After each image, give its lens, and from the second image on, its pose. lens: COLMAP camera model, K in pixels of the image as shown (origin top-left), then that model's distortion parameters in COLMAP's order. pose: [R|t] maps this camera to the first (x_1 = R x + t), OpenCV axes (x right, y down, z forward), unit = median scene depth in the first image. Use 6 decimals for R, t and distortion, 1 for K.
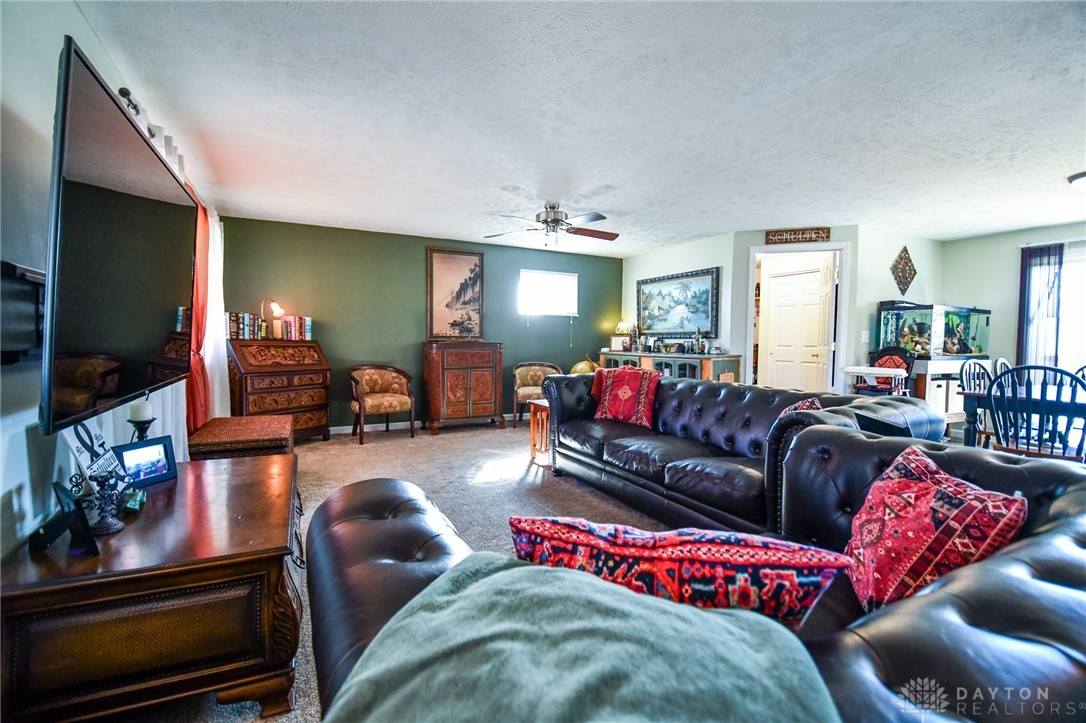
lens RADIAL K [[474.3, 0, 537.1], [0, 474.3, 361.8], [0, 0, 1]] dist [0.018847, -0.024110]
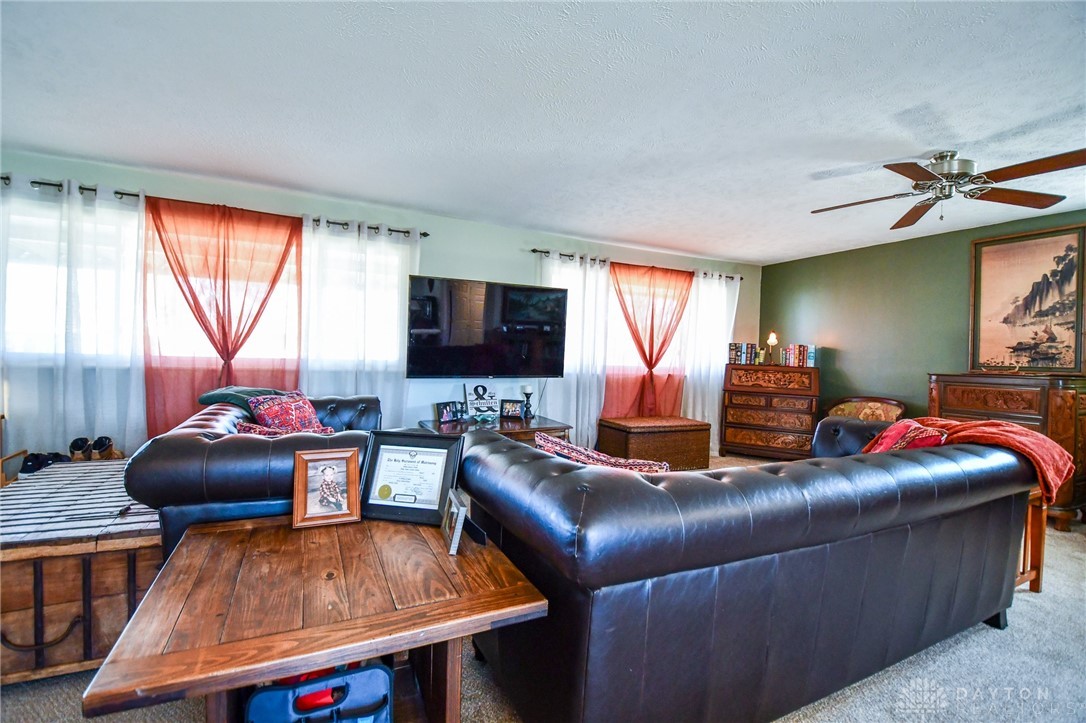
lens RADIAL K [[474.3, 0, 537.1], [0, 474.3, 361.8], [0, 0, 1]] dist [0.018847, -0.024110]
pose [[-0.013952, 0.004529, -0.999892, 0.526823], [-0.076708, 0.997038, 0.005586, -0.015726], [0.996956, 0.076778, -0.013563, 0.396545]]
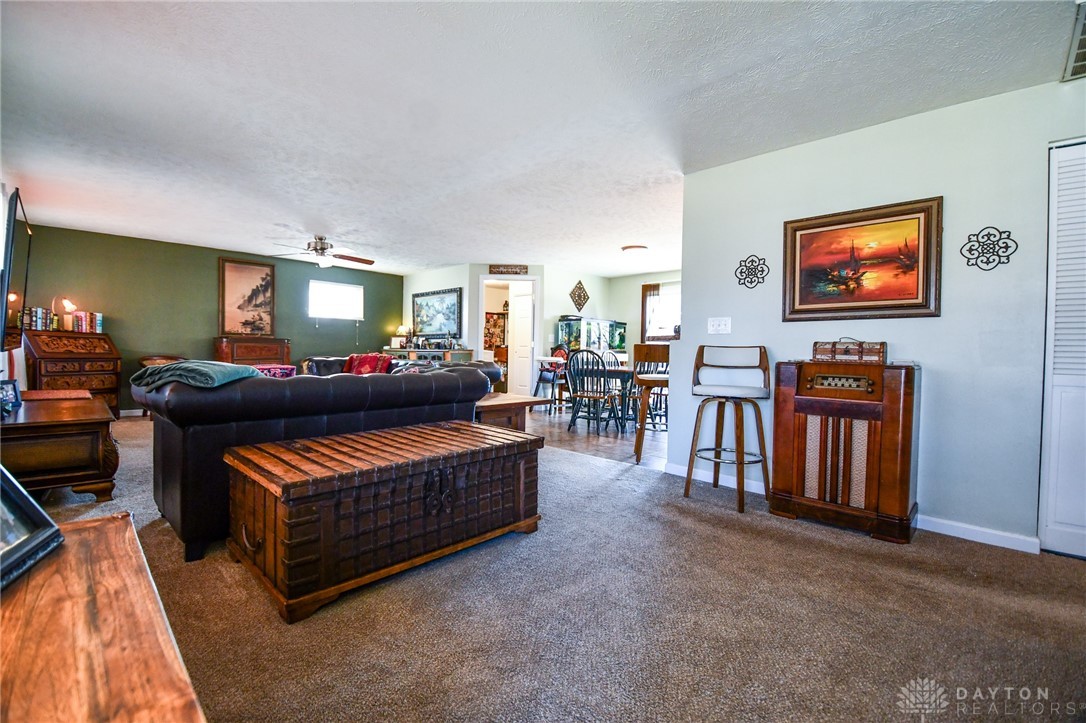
lens RADIAL K [[474.3, 0, 537.1], [0, 474.3, 361.8], [0, 0, 1]] dist [0.018847, -0.024110]
pose [[0.946230, 0.000236, 0.323495, 0.143829], [0.006576, 0.999779, -0.019966, 0.050754], [-0.323429, 0.021020, 0.946019, -0.401523]]
